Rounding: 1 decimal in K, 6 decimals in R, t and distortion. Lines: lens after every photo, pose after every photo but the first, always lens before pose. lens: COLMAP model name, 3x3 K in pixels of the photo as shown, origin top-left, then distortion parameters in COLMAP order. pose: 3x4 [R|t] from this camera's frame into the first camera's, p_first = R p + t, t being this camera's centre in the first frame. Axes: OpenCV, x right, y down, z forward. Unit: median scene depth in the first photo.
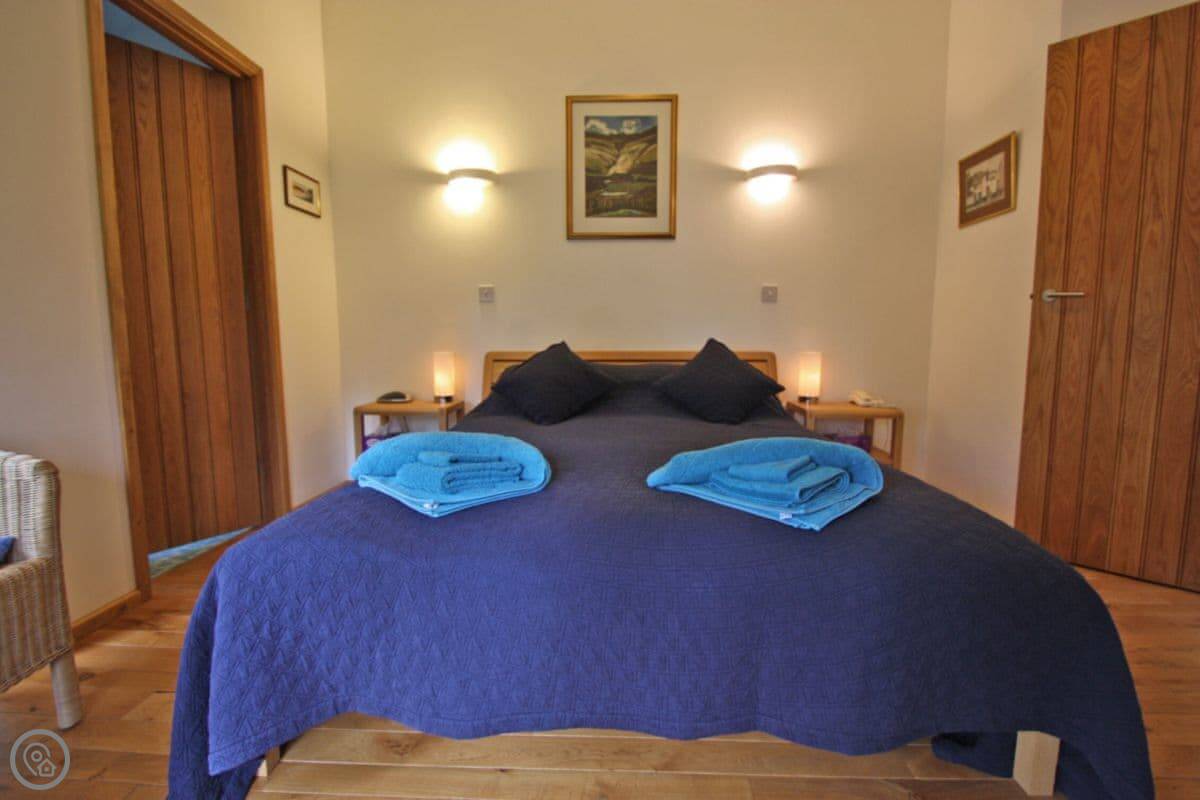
lens RADIAL K [[556.6, 0, 603.6], [0, 556.6, 399.8], [0, 0, 1]] dist [-0.006856, -0.005709]
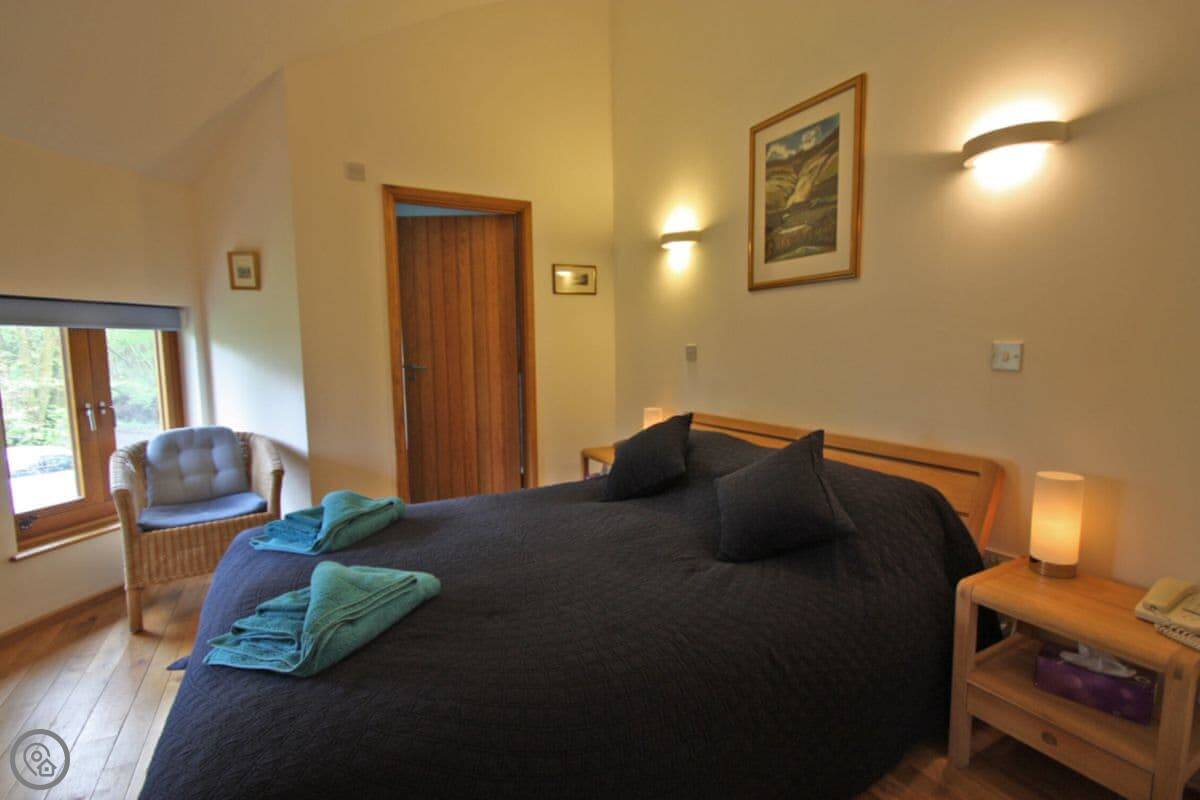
lens RADIAL K [[556.6, 0, 600.7], [0, 556.6, 400.7], [0, 0, 1]] dist [-0.006856, -0.005709]
pose [[0.508505, 0.076628, -0.857643, 0.585027], [-0.078709, 0.995999, 0.042322, -0.140199], [0.857454, 0.045983, 0.512502, 0.372712]]
